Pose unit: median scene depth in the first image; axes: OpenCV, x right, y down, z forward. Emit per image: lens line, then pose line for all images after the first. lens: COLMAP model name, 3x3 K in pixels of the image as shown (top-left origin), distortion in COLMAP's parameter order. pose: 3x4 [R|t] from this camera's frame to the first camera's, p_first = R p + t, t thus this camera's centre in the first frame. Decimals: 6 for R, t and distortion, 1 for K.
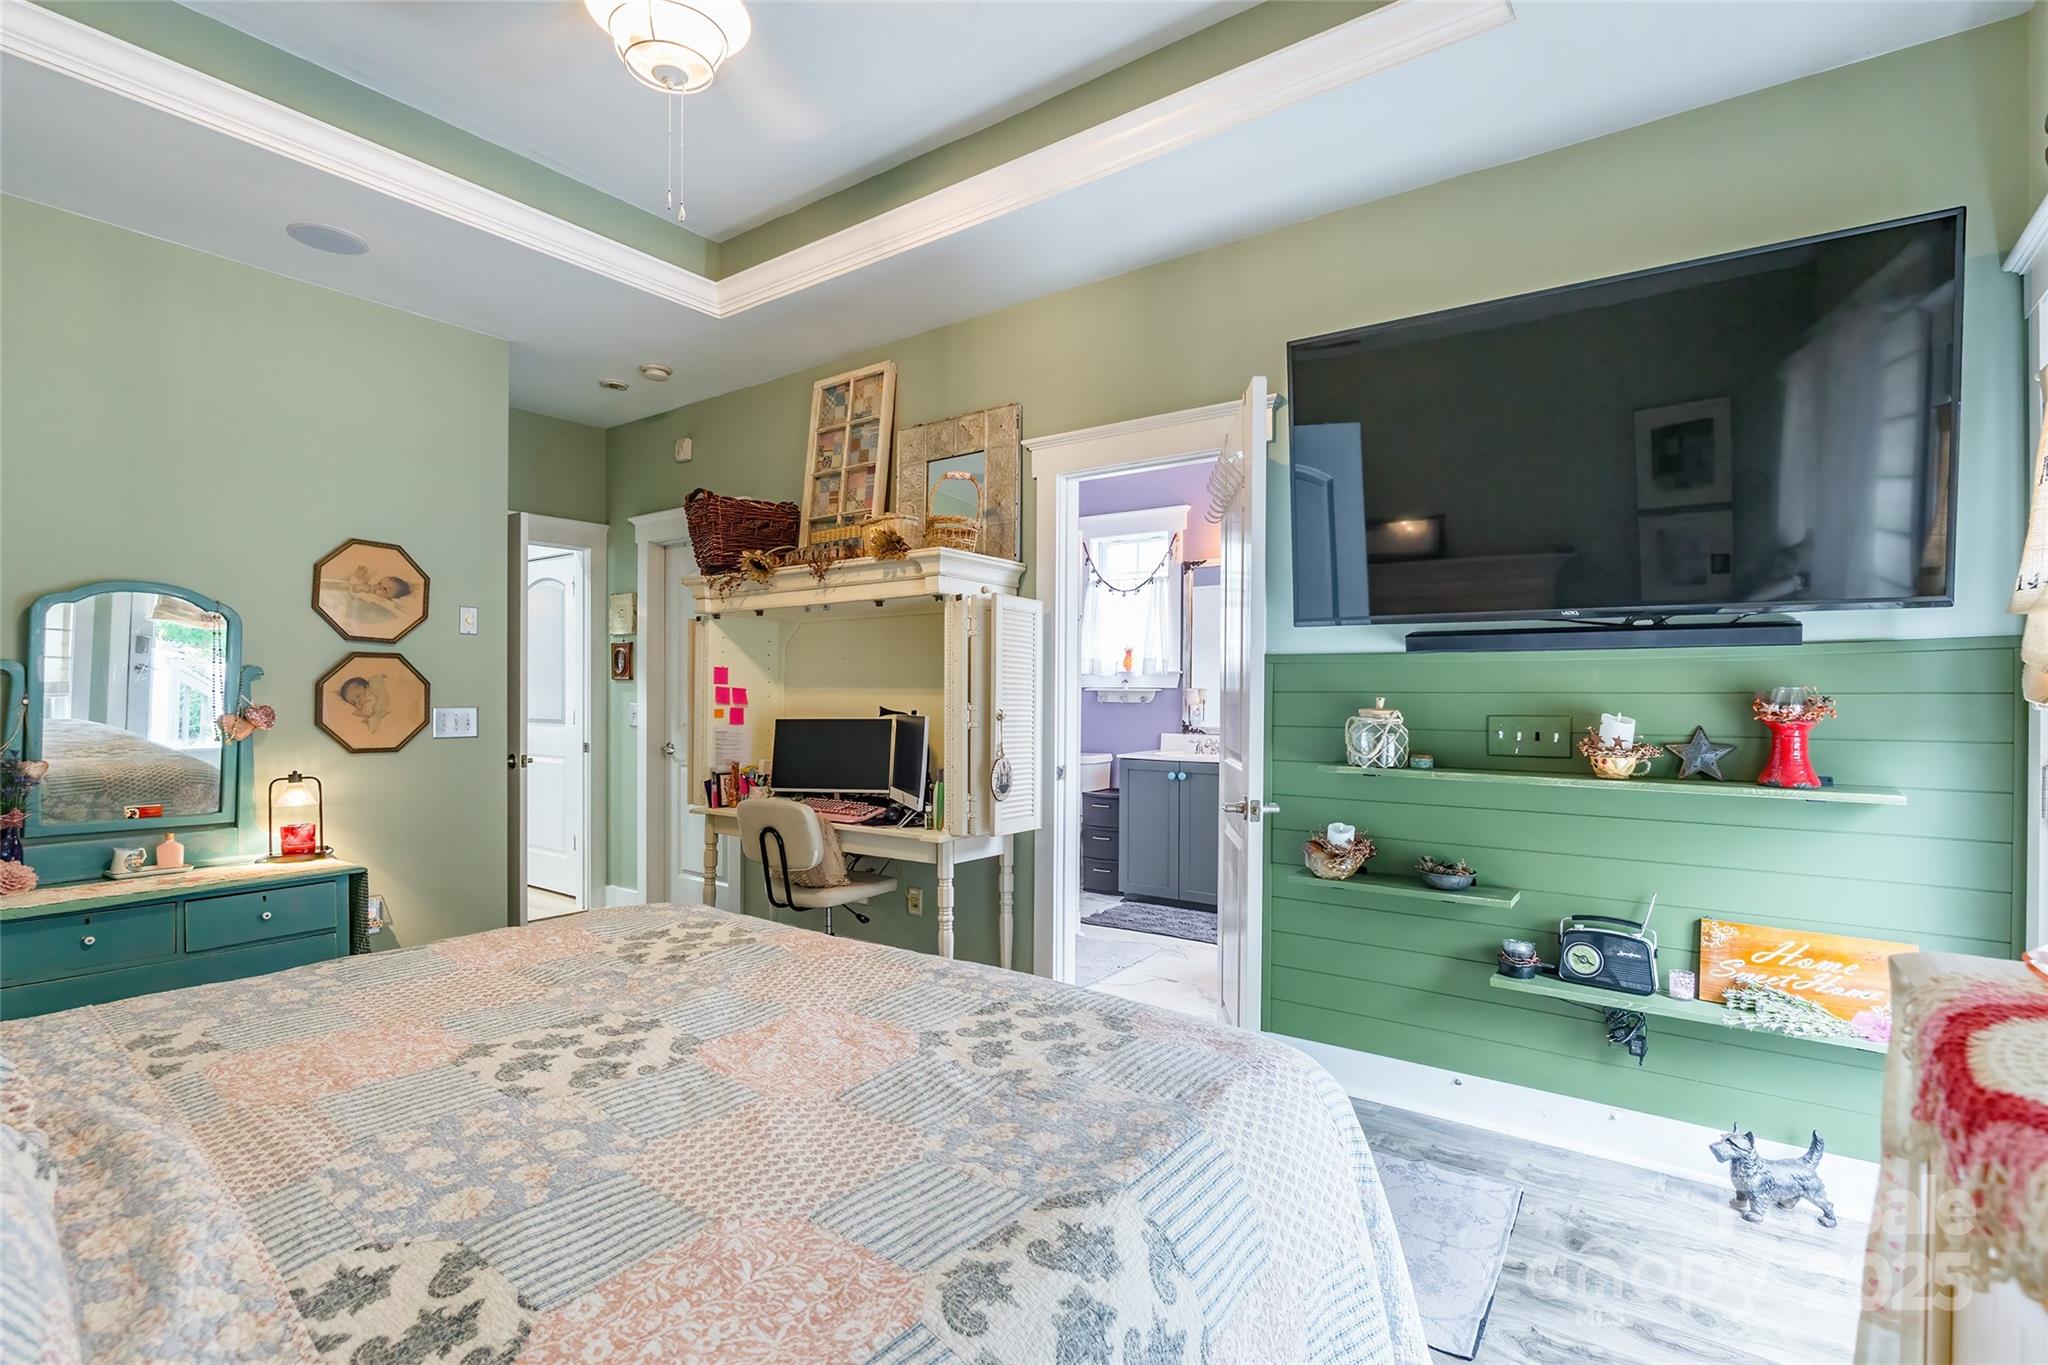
lens RADIAL K [[957.0, 0, 1023.9], [0, 957.0, 701.4], [0, 0, 1]] dist [-0.013322, 0.002135]
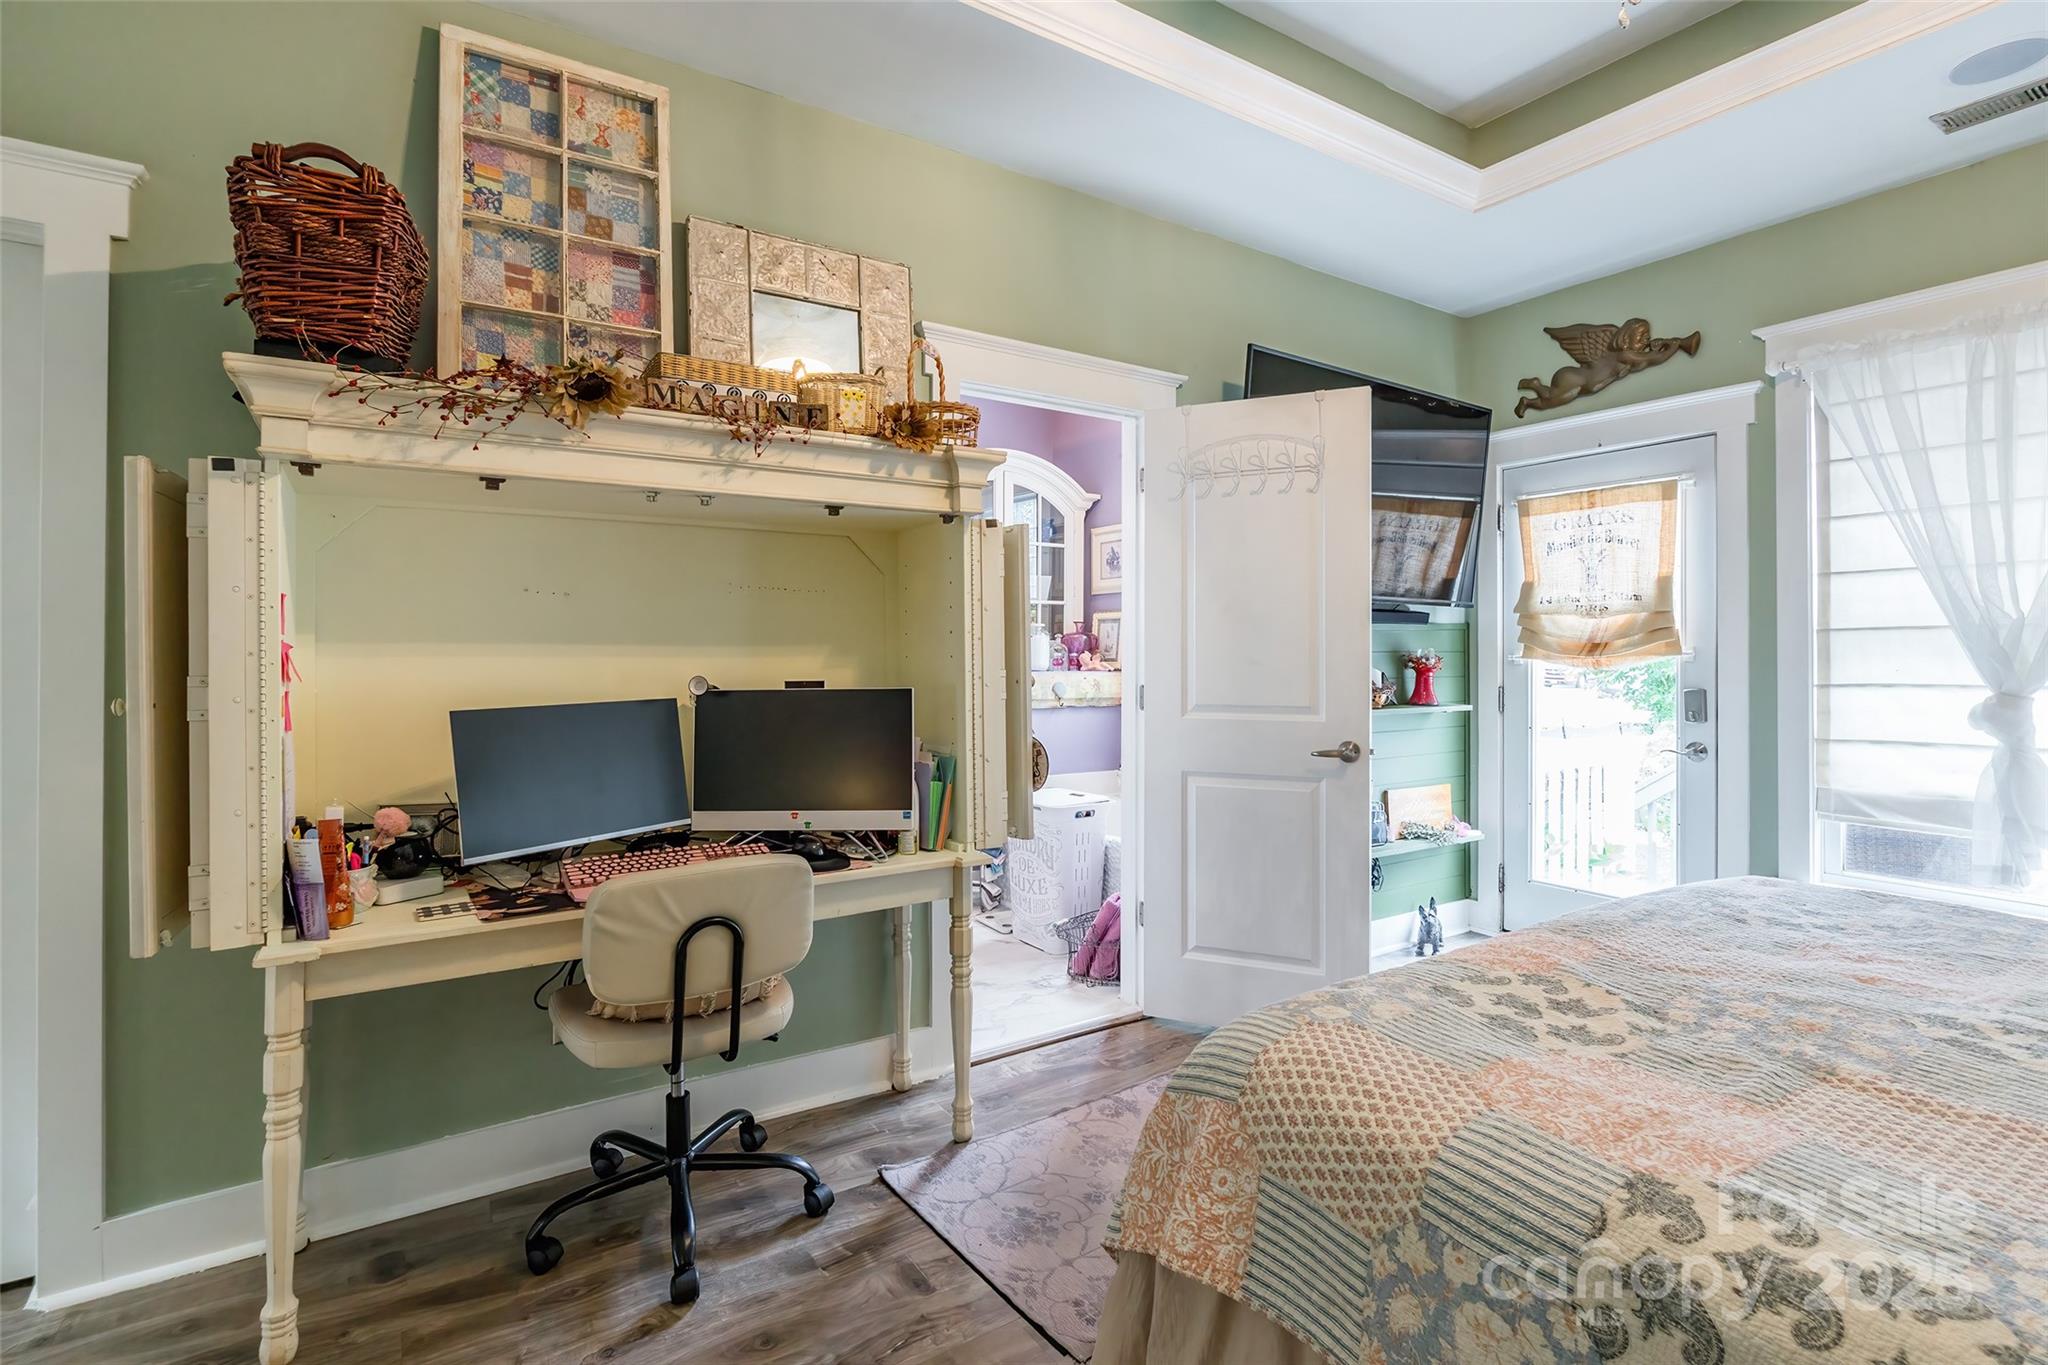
lens RADIAL K [[957.0, 0, 1046.3], [0, 957.0, 647.4], [0, 0, 1]] dist [-0.013322, 0.002135]
pose [[0.357335, -0.003756, 0.933969, -0.687070], [0.004949, 0.999985, 0.002128, -0.013481], [-0.933963, 0.003862, 0.357348, 0.648194]]
